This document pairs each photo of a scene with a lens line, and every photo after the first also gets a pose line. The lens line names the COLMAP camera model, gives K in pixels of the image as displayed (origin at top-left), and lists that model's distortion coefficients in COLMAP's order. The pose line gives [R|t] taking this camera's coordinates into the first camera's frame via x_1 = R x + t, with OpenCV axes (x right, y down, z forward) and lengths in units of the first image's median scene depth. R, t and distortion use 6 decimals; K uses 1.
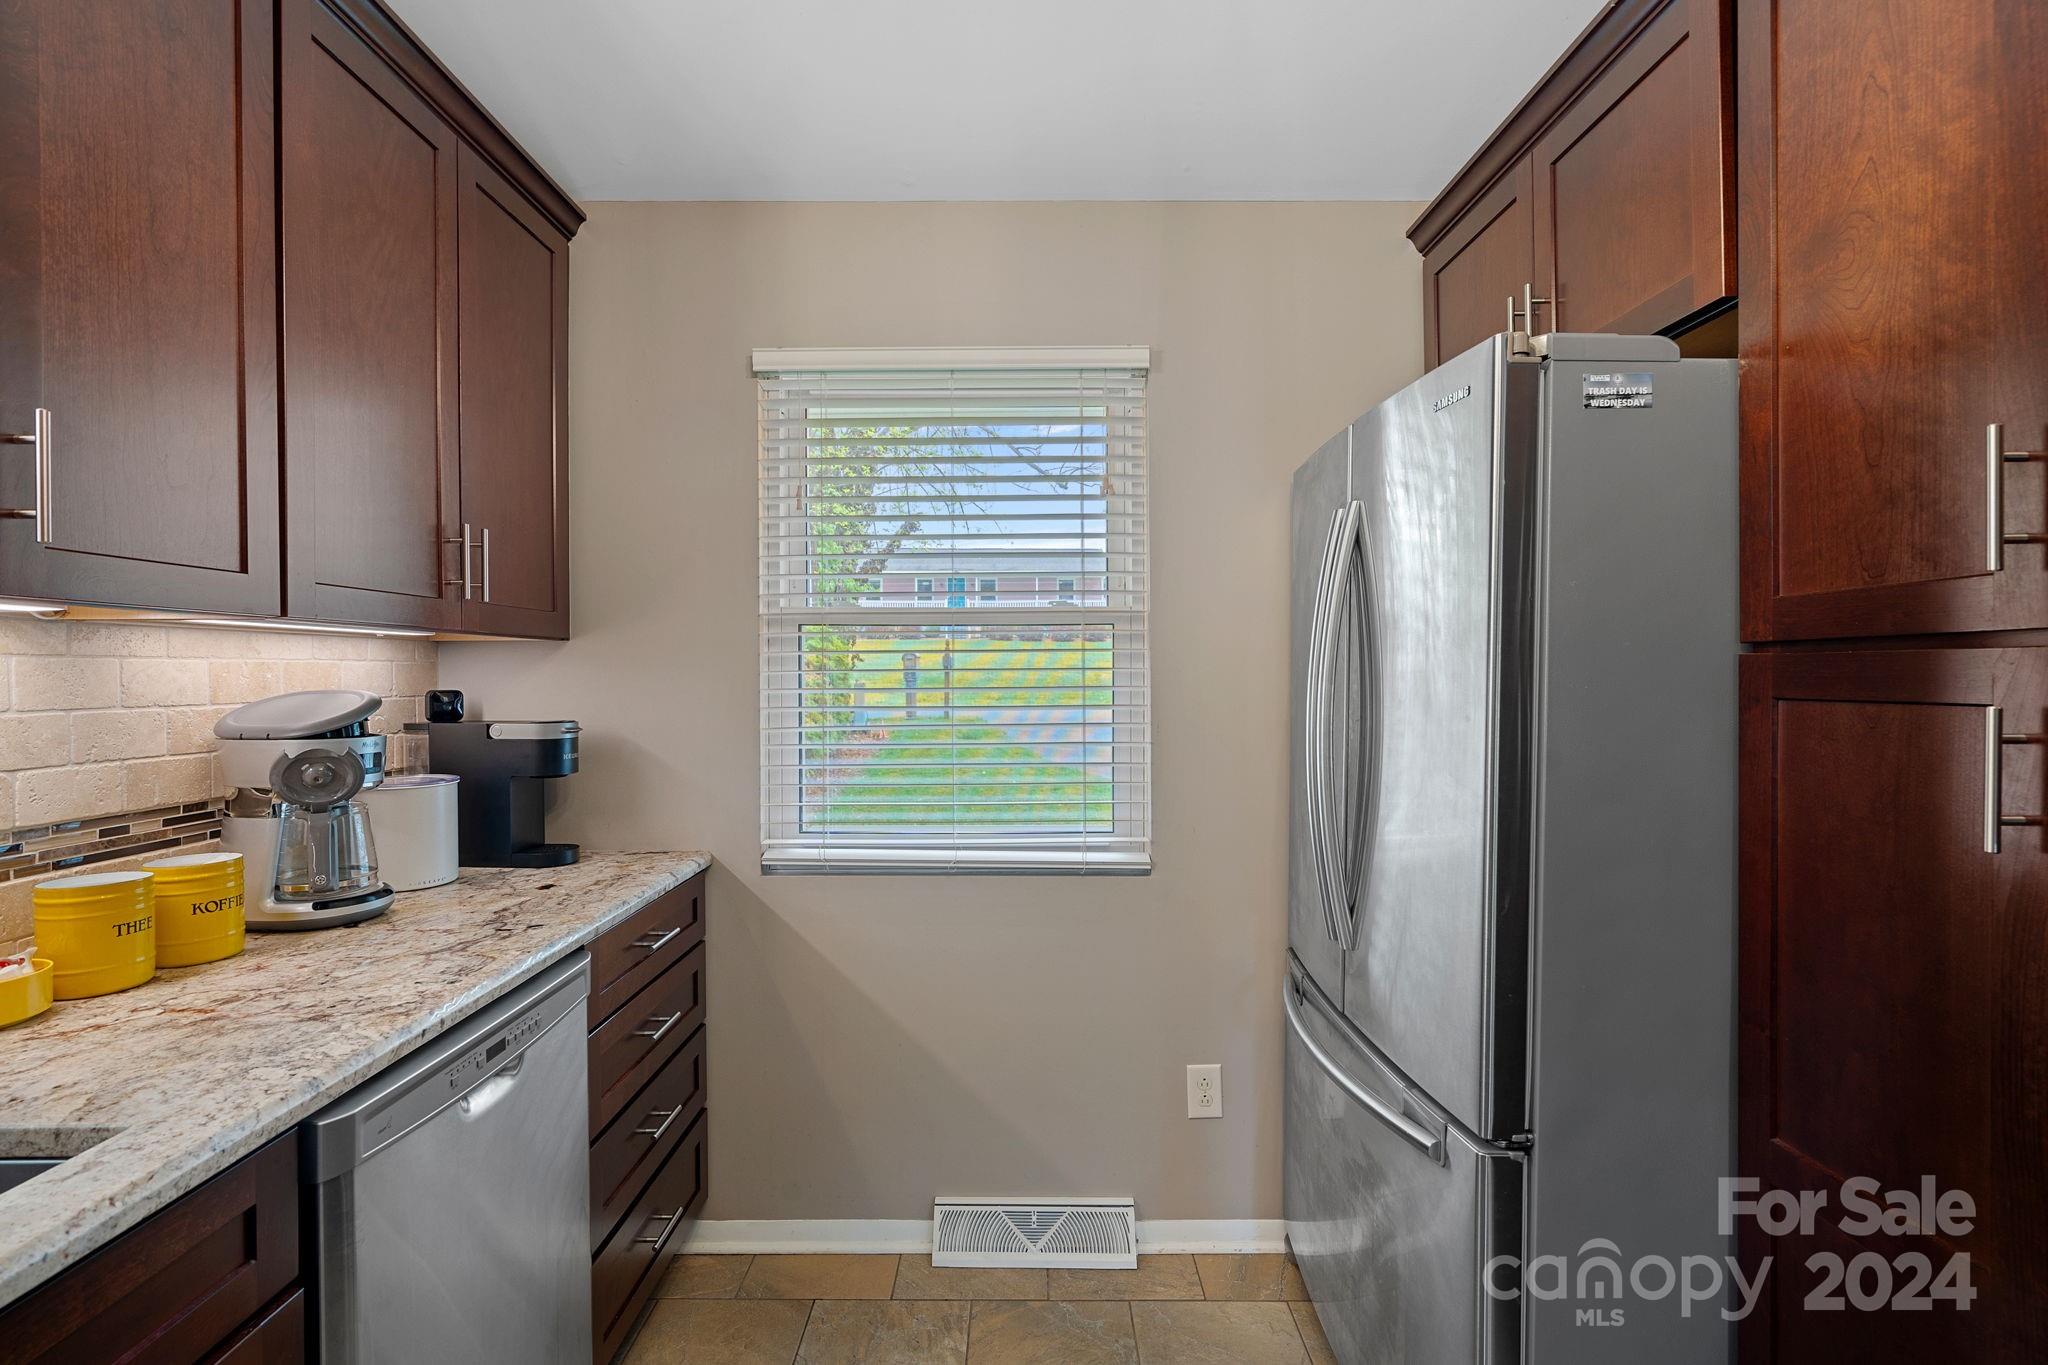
lens RADIAL K [[959.3, 0, 1015.4], [0, 959.3, 684.5], [0, 0, 1]] dist [-0.008268, 0.001184]
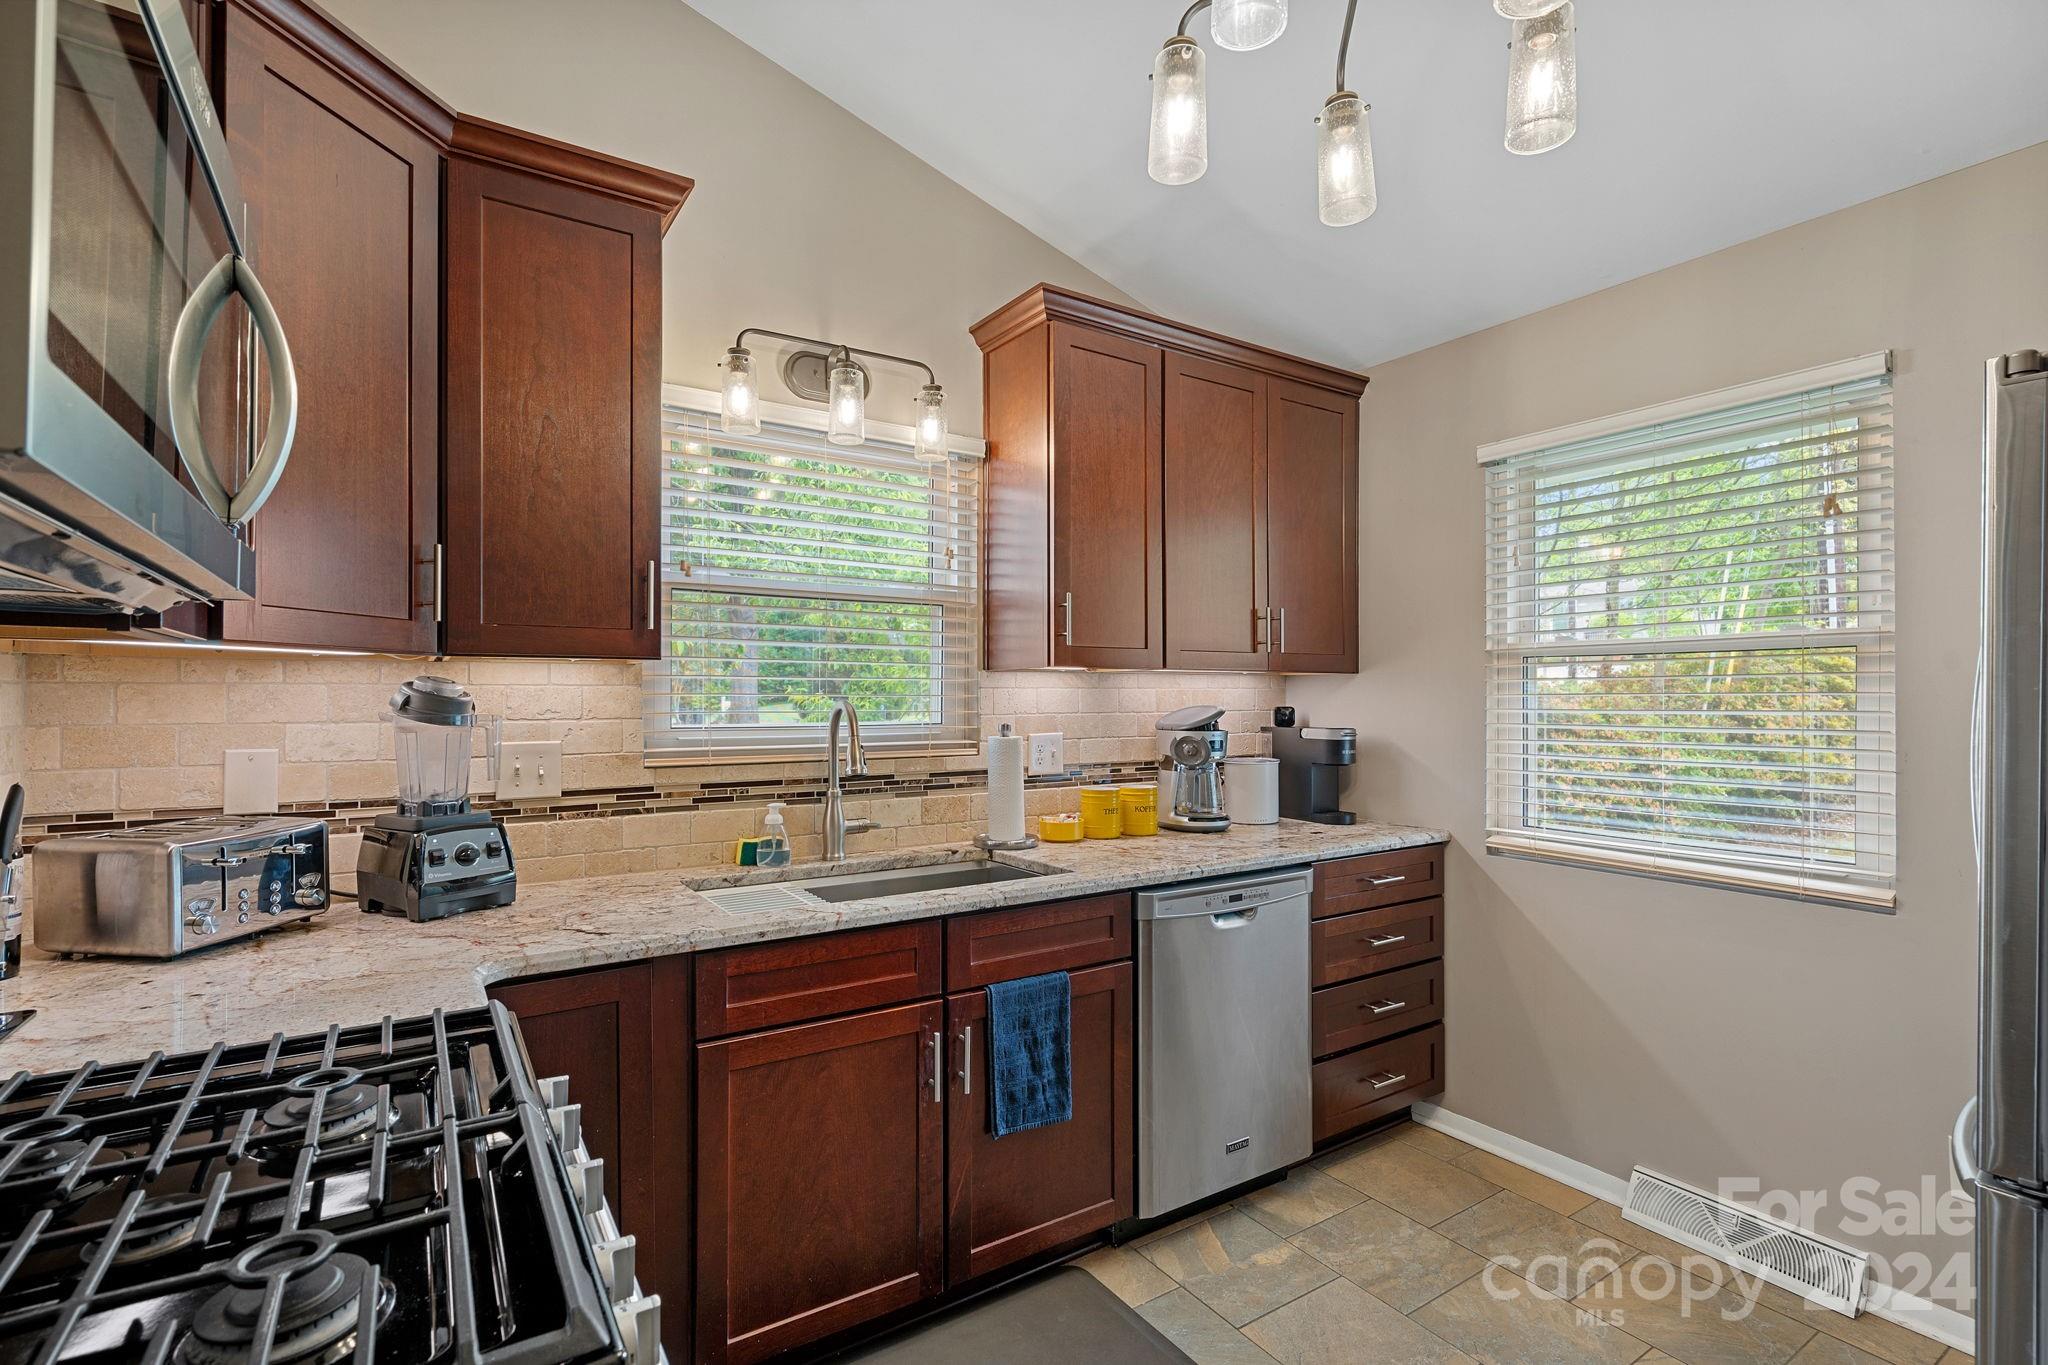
lens RADIAL K [[959.3, 0, 1026.4], [0, 959.3, 689.4], [0, 0, 1]] dist [-0.008268, 0.001184]
pose [[0.559562, -0.002691, -0.828784, 0.488940], [-0.011084, 0.999881, -0.010730, -0.000718], [0.828715, 0.015191, 0.559465, -0.246976]]
